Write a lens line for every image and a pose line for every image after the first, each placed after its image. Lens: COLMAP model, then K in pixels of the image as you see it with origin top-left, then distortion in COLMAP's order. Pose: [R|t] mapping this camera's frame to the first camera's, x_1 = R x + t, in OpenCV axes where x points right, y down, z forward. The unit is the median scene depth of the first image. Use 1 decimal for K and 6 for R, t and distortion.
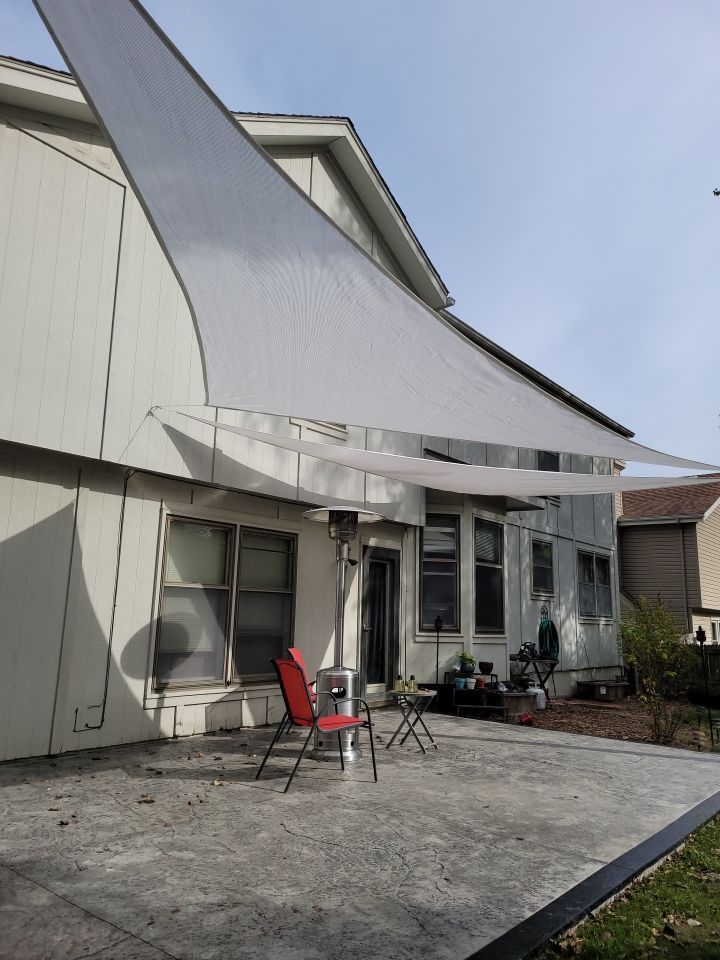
lens RADIAL K [[713.8, 0, 364.3], [0, 713.8, 485.4], [0, 0, 1]] dist [0.038604, -0.007496]
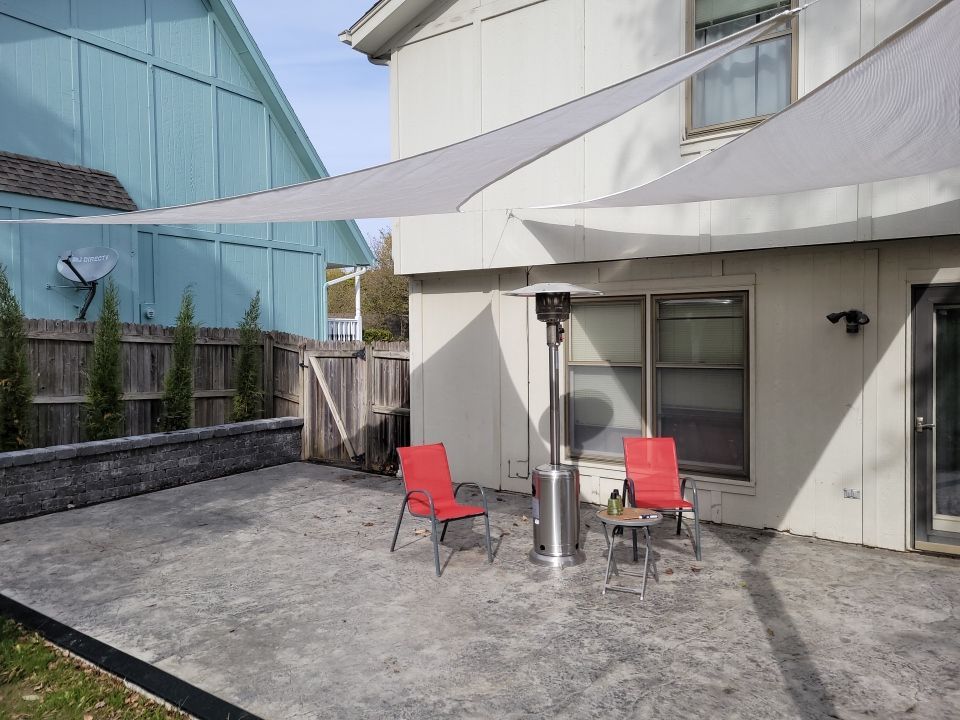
lens RADIAL K [[713.8, 0, 480.3], [0, 713.8, 349.7], [0, 0, 1]] dist [0.038604, -0.007496]
pose [[0.050416, 0.009721, -0.998681, 0.878603], [0.198876, 0.979829, 0.019577, 0.079271], [0.978727, -0.199601, 0.047466, 0.923881]]
